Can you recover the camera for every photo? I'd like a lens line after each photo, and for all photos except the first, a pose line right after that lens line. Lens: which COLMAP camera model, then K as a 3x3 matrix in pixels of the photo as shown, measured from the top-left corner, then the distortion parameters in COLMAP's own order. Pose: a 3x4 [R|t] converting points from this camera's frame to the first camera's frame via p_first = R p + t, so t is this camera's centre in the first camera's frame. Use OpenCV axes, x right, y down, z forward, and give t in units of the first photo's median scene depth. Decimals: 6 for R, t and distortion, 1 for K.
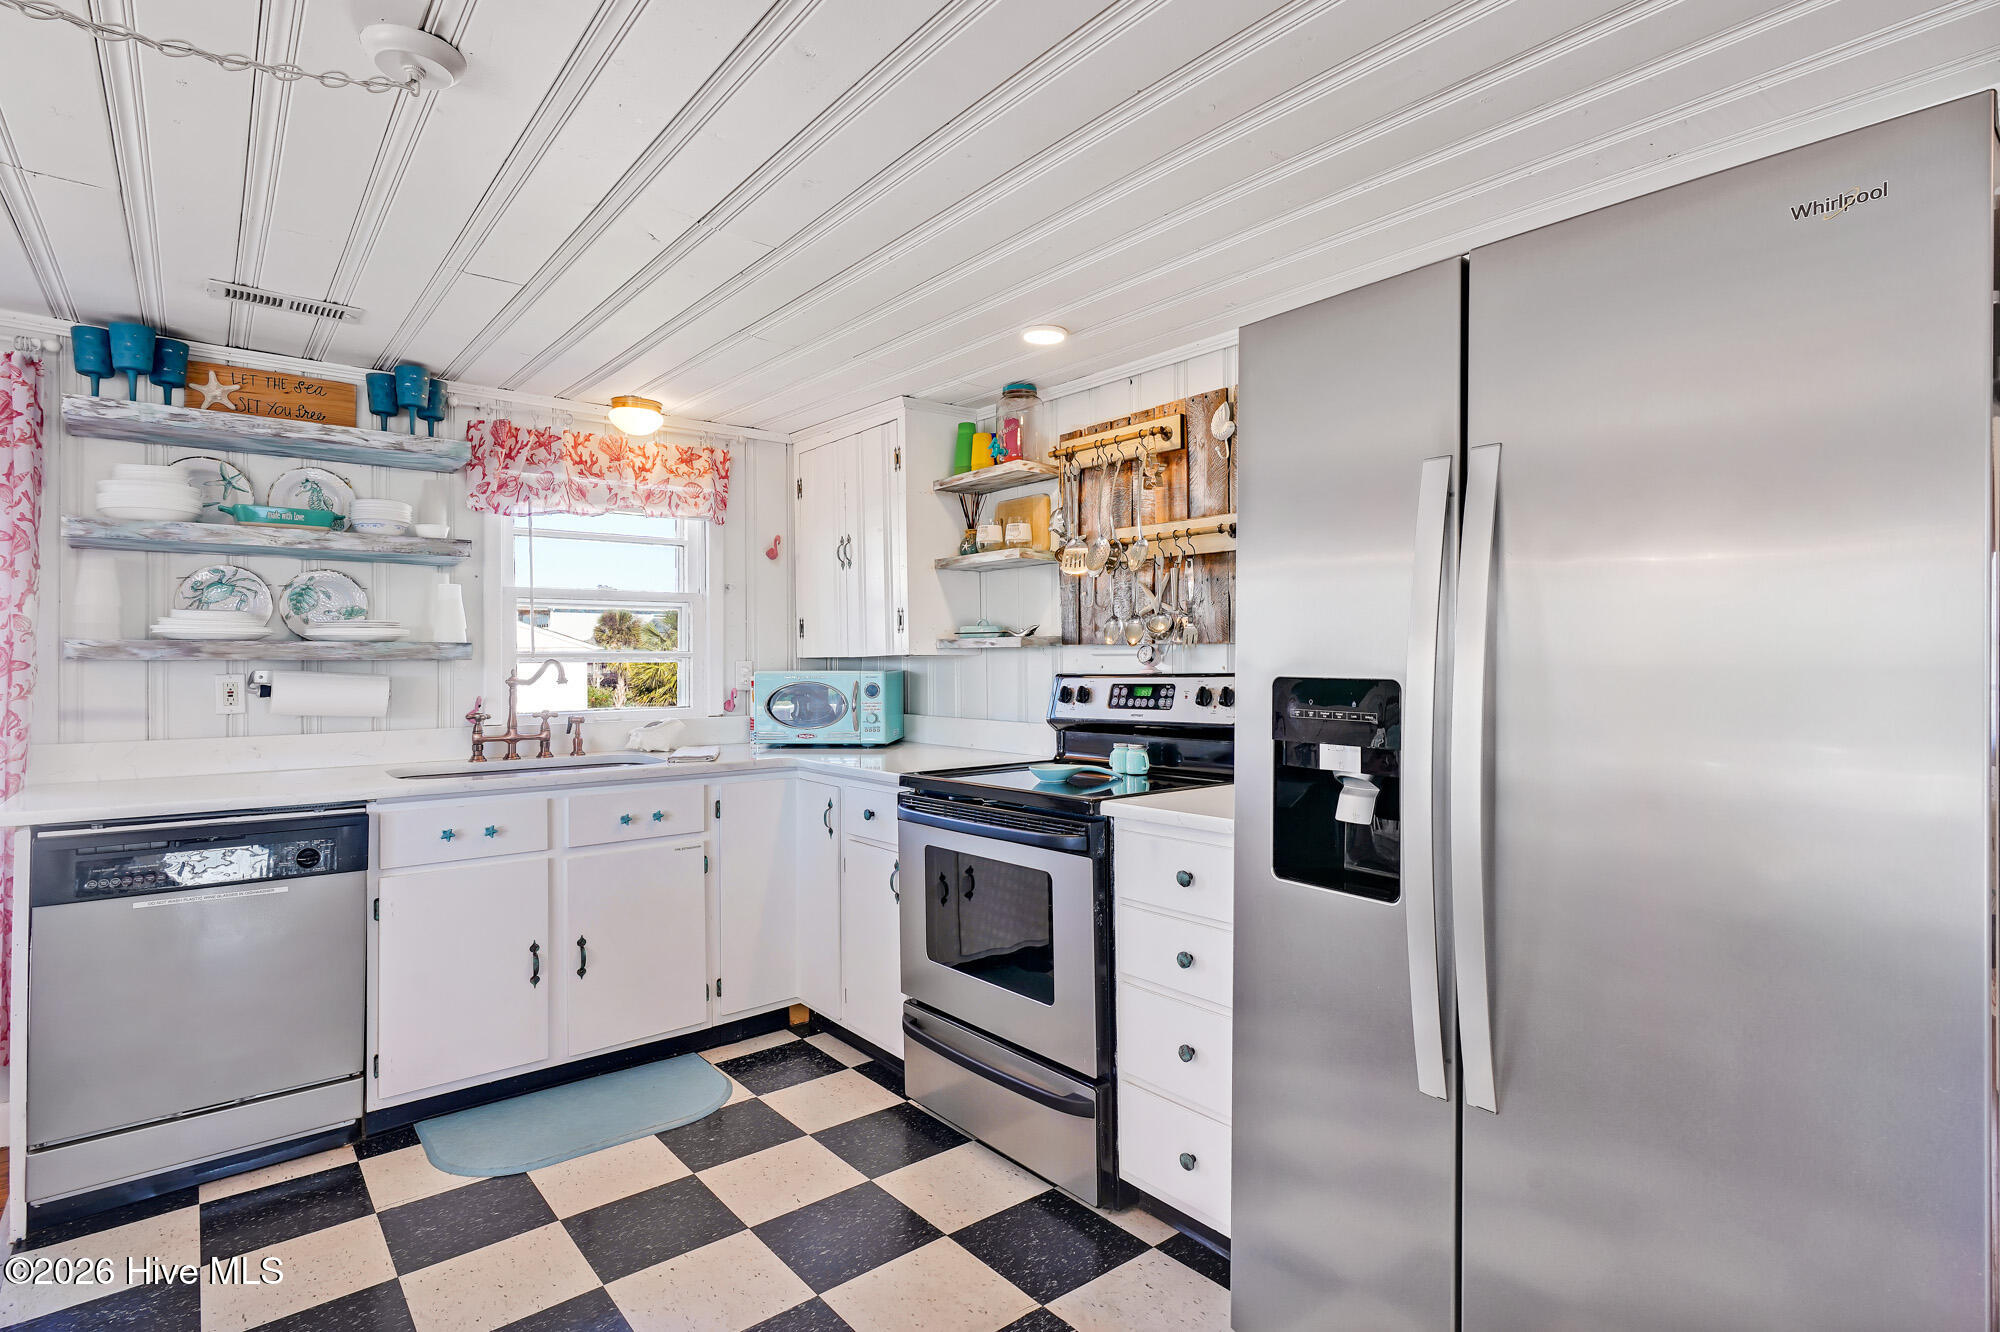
lens RADIAL K [[976.2, 0, 993.4], [0, 976.2, 651.1], [0, 0, 1]] dist [-0.001978, 0.002271]
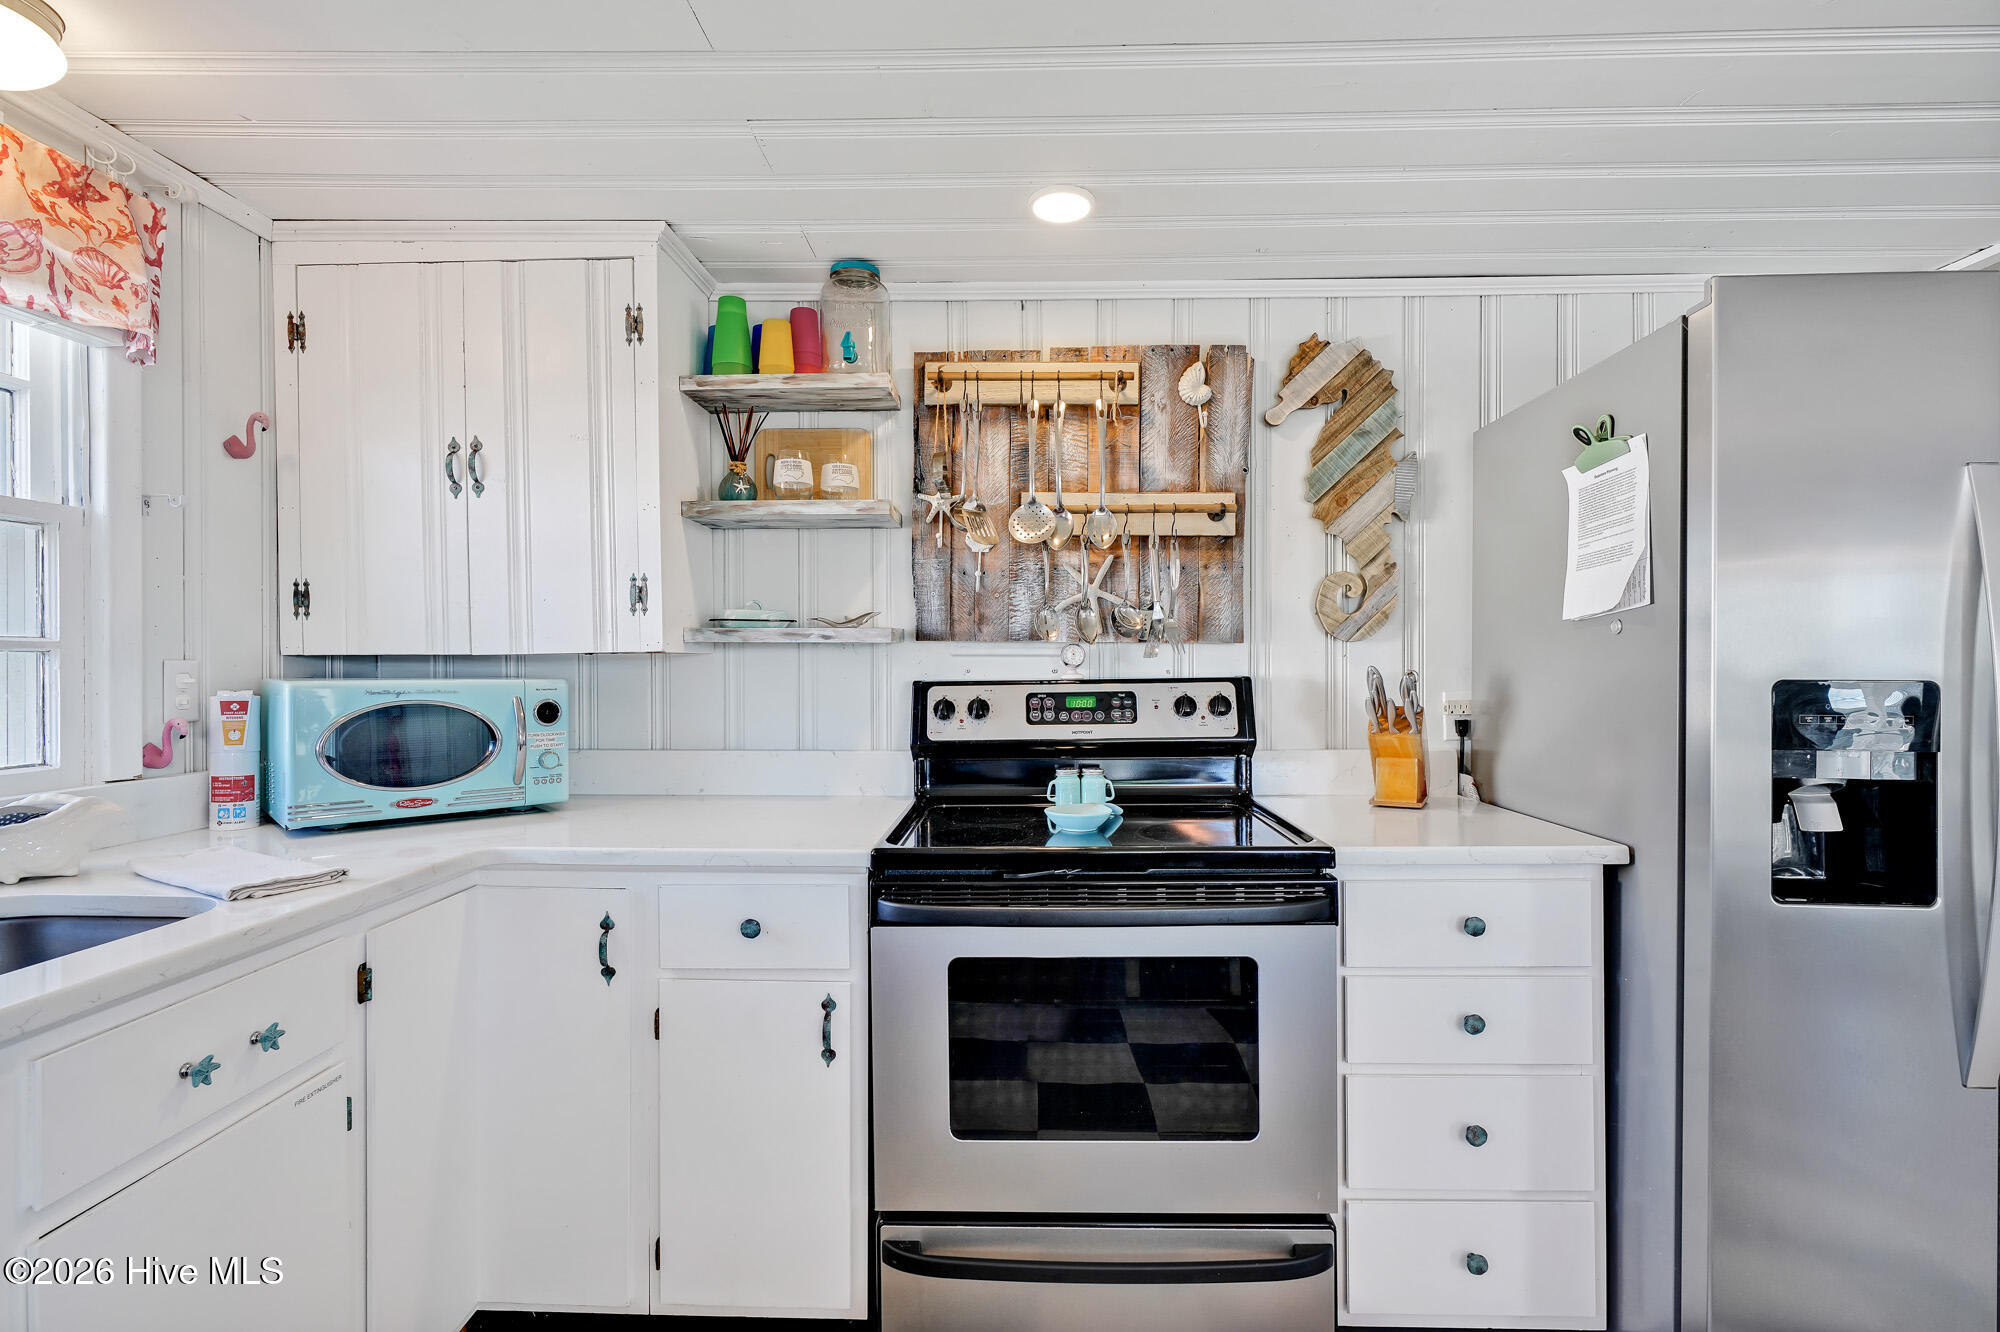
lens RADIAL K [[931.2, 0, 989.5], [0, 931.2, 672.6], [0, 0, 1]] dist [-0.012093, 0.004386]
pose [[0.659087, -0.004280, 0.752054, -0.443718], [-0.010263, 0.999840, 0.014684, 0.006886], [-0.751996, -0.017396, 0.658938, 0.530058]]
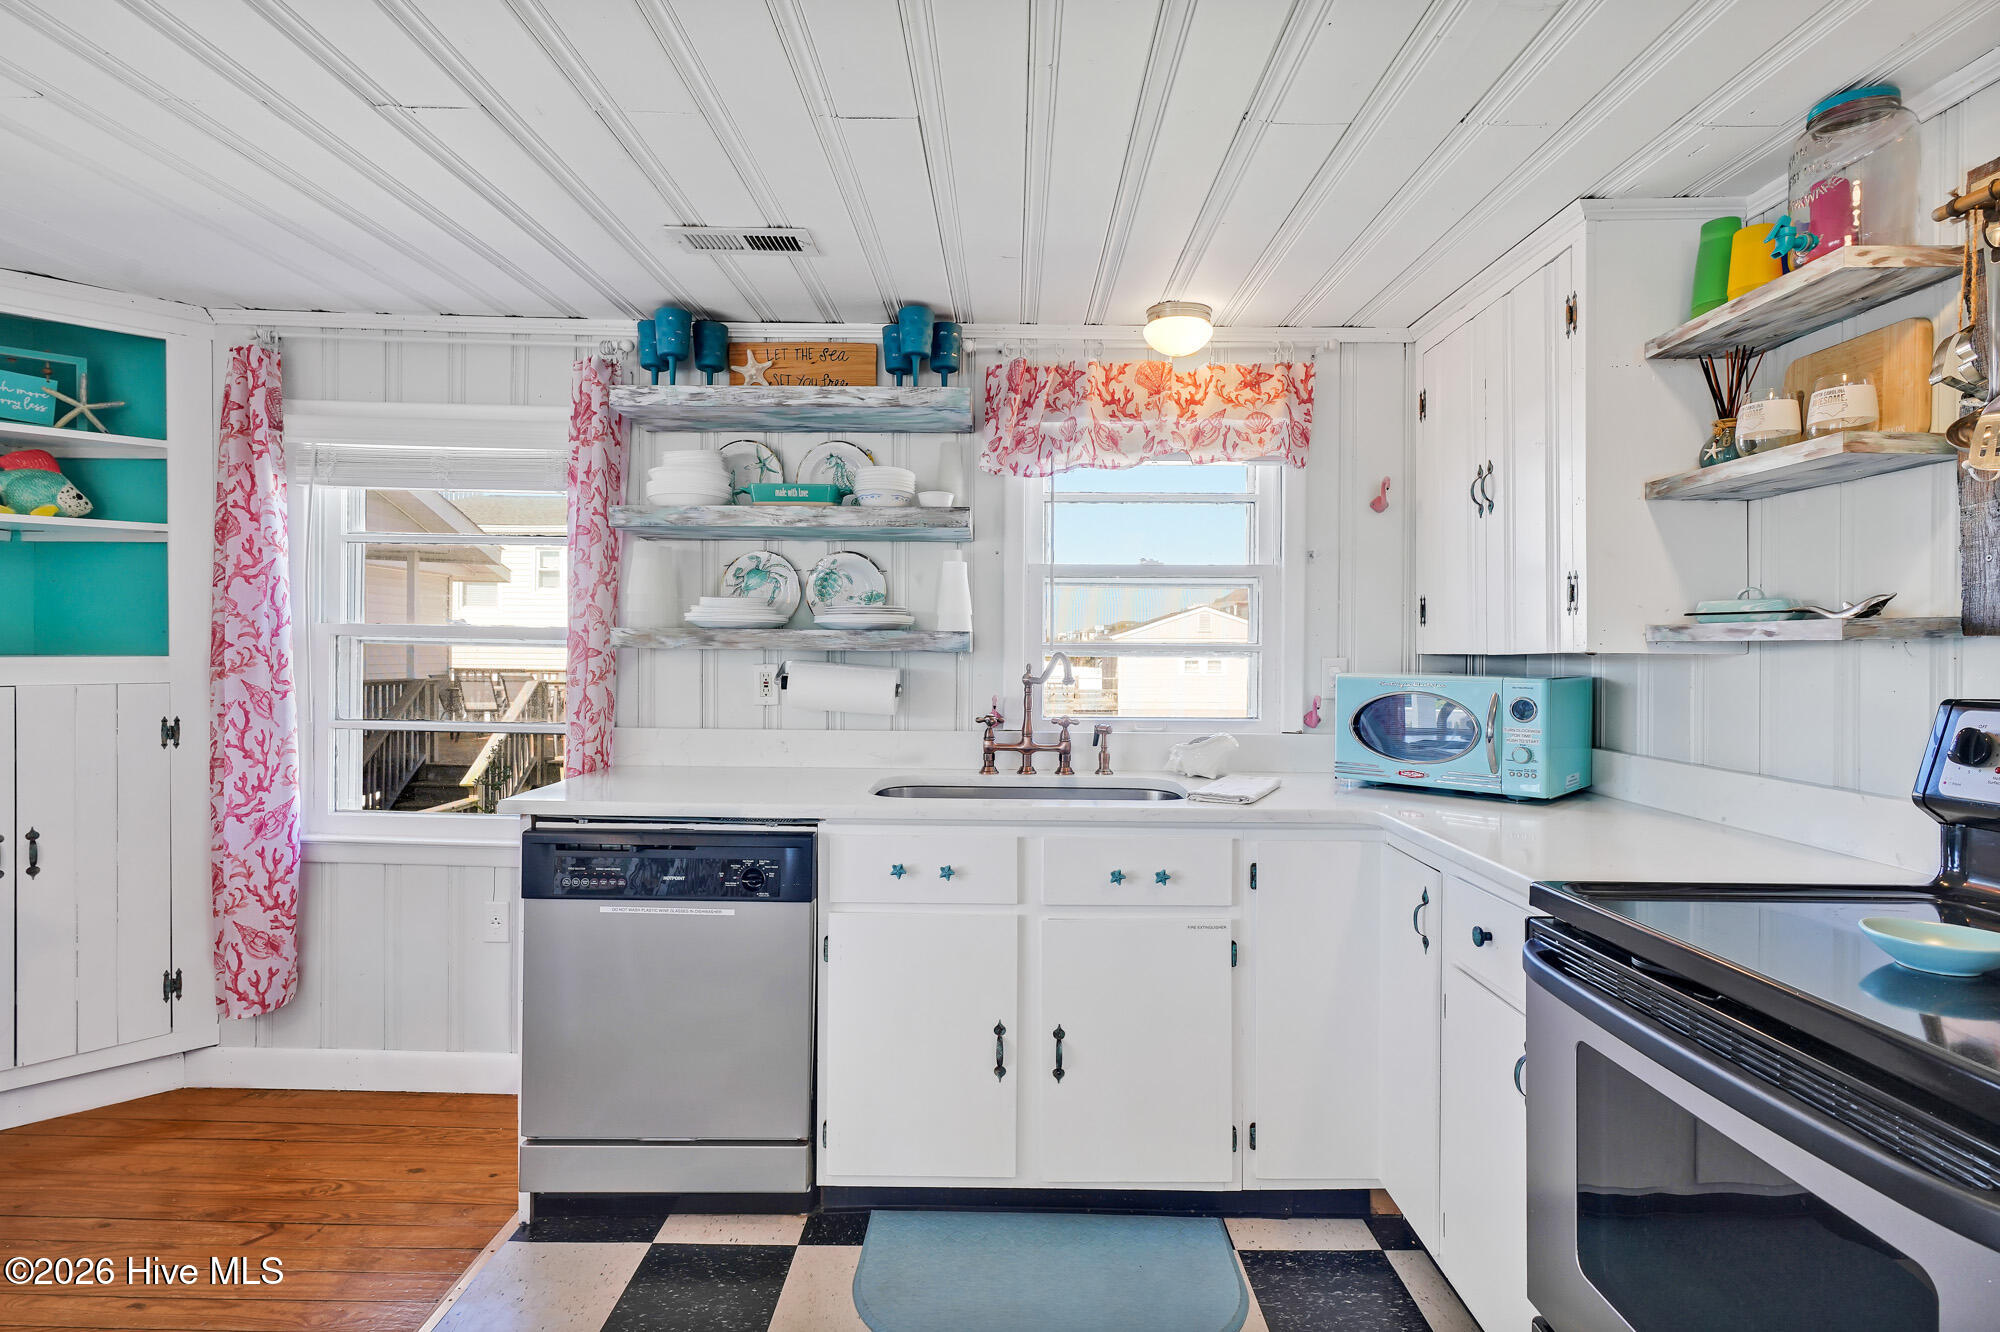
lens RADIAL K [[976.2, 0, 1012.0], [0, 976.2, 657.2], [0, 0, 1]] dist [-0.001978, 0.002271]
pose [[0.777074, 0.016298, -0.629198, 0.013349], [-0.006557, 0.999820, 0.017800, -0.001673], [0.629375, -0.009707, 0.777041, 0.392823]]
